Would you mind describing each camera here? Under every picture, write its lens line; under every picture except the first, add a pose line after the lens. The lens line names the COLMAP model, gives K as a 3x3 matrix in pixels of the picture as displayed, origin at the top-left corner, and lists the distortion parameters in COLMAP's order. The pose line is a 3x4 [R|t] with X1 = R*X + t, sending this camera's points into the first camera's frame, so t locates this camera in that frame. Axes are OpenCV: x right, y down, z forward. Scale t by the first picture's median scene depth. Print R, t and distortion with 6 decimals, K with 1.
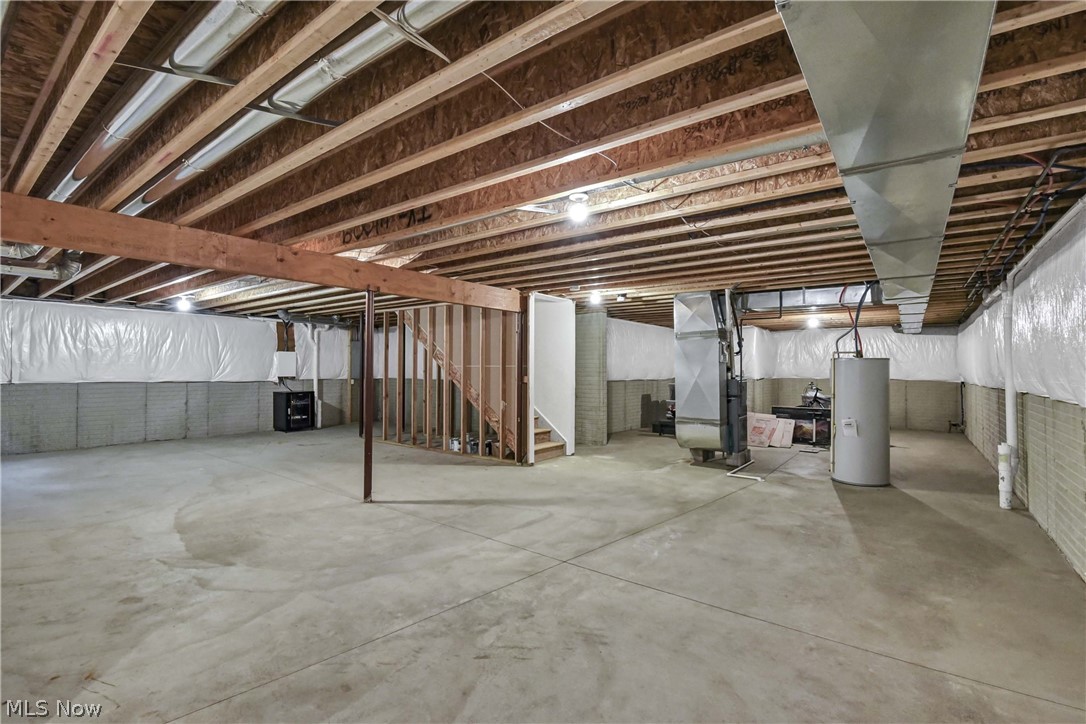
lens RADIAL K [[480.1, 0, 550.2], [0, 480.1, 359.7], [0, 0, 1]] dist [0.001459, -0.008845]
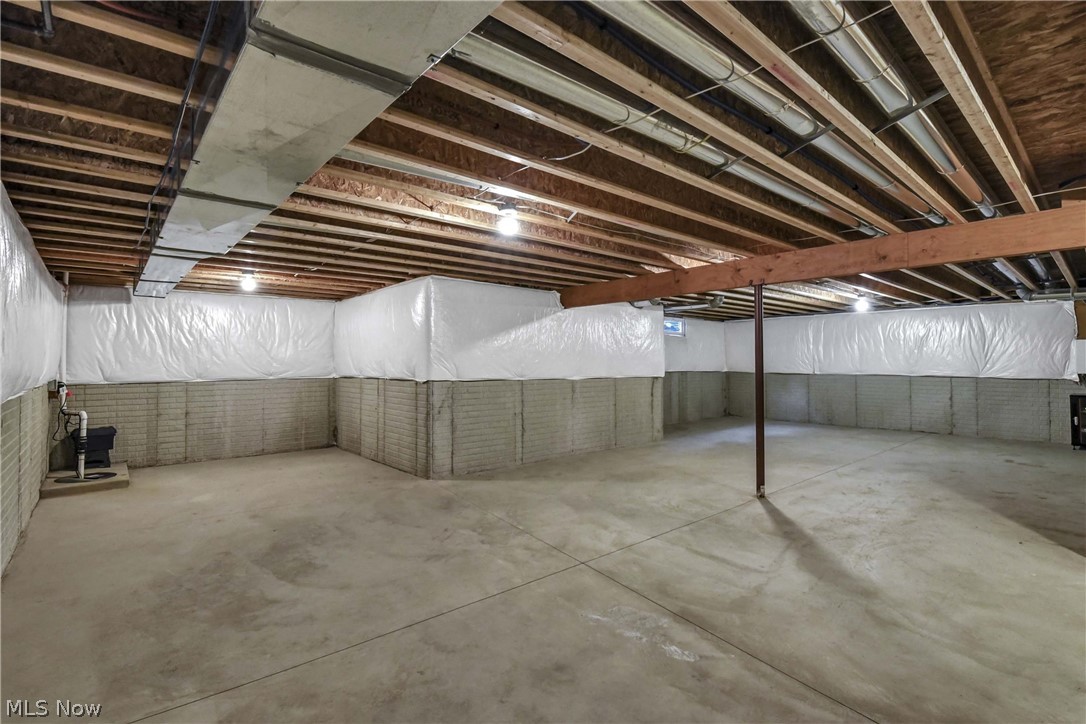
lens RADIAL K [[480.1, 0, 550.2], [0, 480.1, 359.7], [0, 0, 1]] dist [0.001459, -0.008845]
pose [[-0.167267, -0.006478, -0.985890, 0.936667], [0.016595, 0.999818, -0.009385, 0.024602], [0.985772, -0.017930, -0.167129, 1.051838]]
